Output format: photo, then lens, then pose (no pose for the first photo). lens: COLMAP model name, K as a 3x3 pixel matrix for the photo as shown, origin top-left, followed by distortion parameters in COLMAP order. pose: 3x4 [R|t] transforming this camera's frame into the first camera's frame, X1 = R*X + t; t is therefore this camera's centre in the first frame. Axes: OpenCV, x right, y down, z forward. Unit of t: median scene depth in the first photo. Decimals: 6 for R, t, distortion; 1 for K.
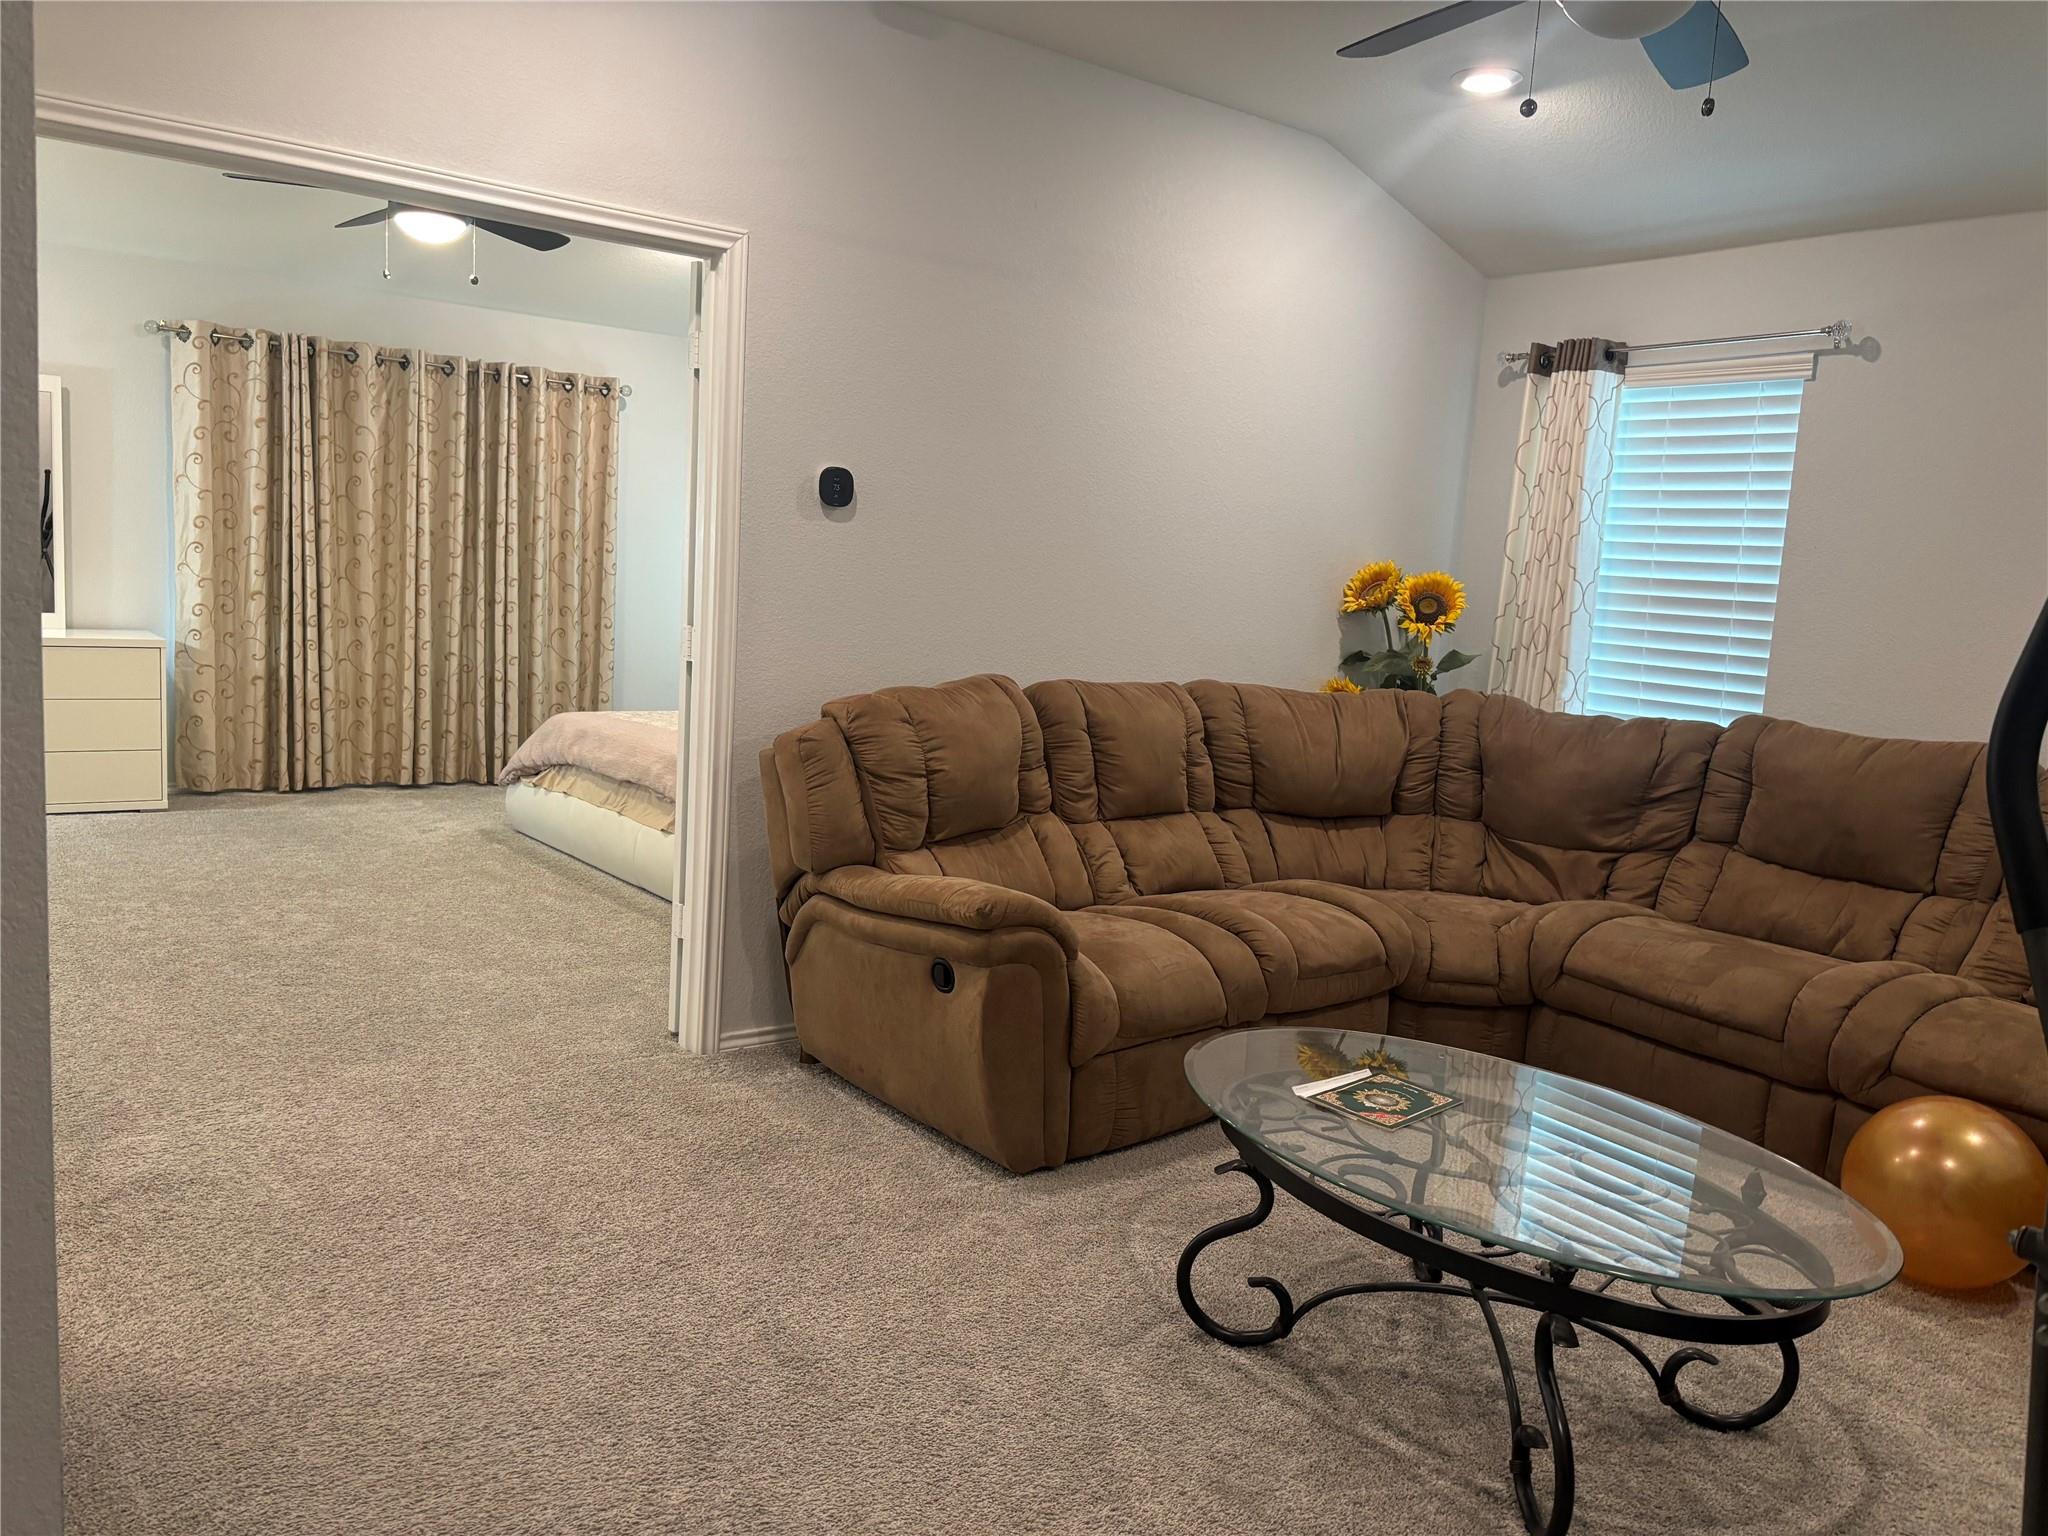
lens RADIAL K [[1542.7, 0, 1026.6], [0, 1542.7, 768.8], [0, 0, 1]] dist [0.052066, -0.063486]
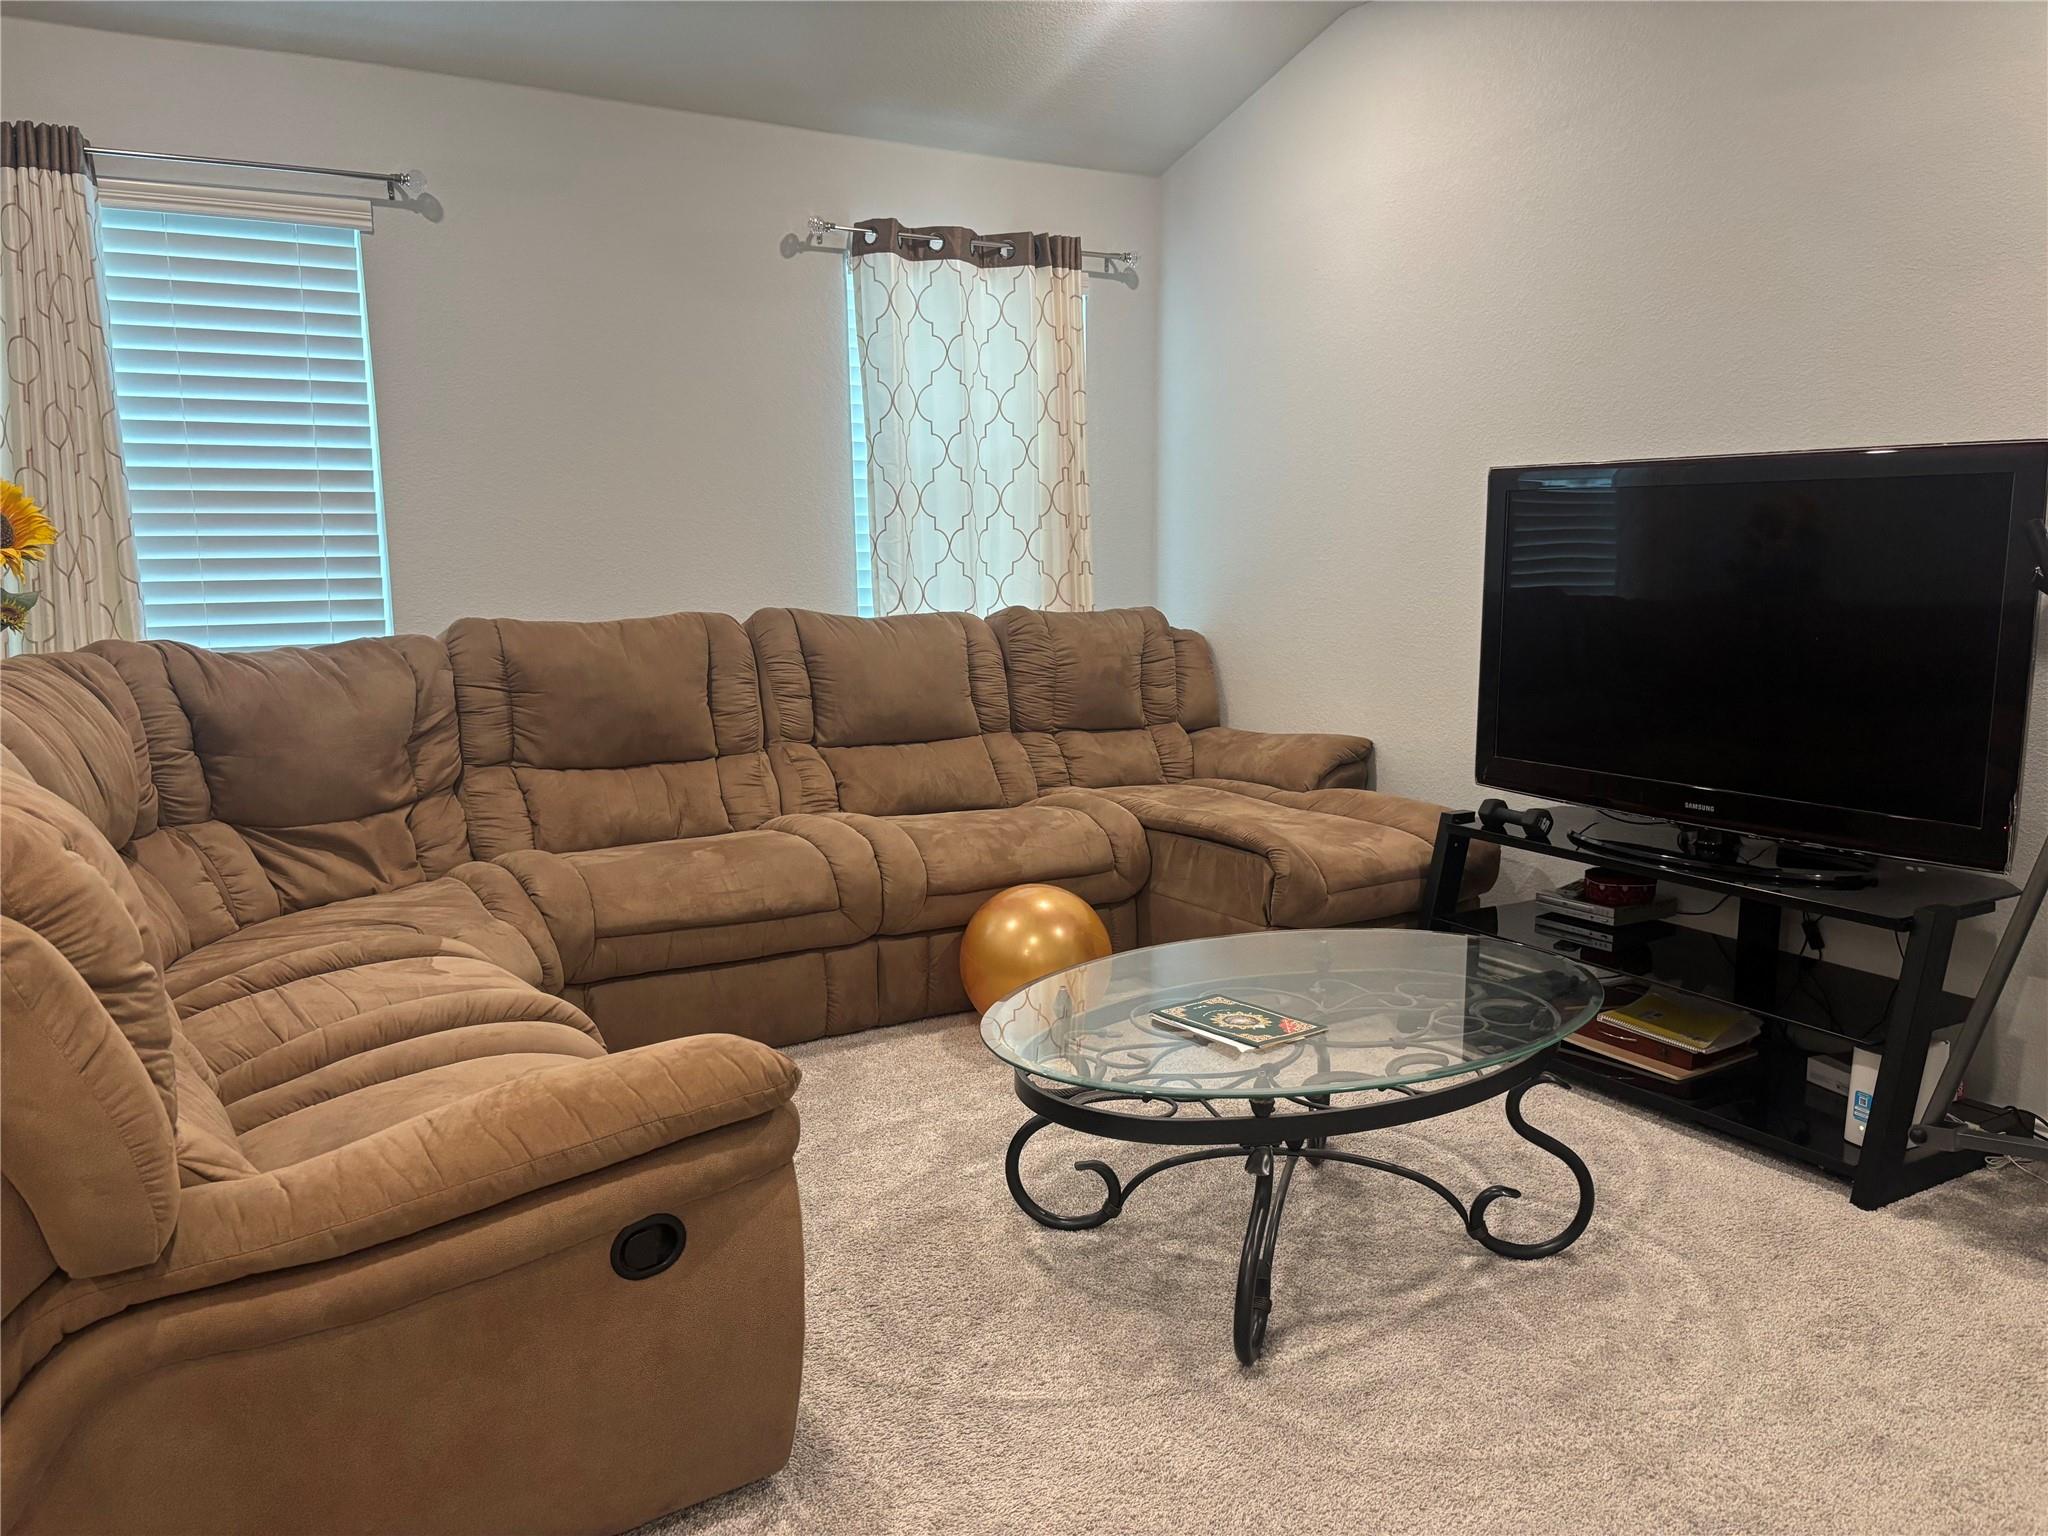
lens RADIAL K [[1542.7, 0, 1027.4], [0, 1542.7, 766.3], [0, 0, 1]] dist [0.052066, -0.063486]
pose [[0.074869, -0.211956, 0.974407, -0.401382], [0.144583, 0.969132, 0.199699, -0.085572], [-0.986656, 0.125931, 0.103204, 0.616621]]
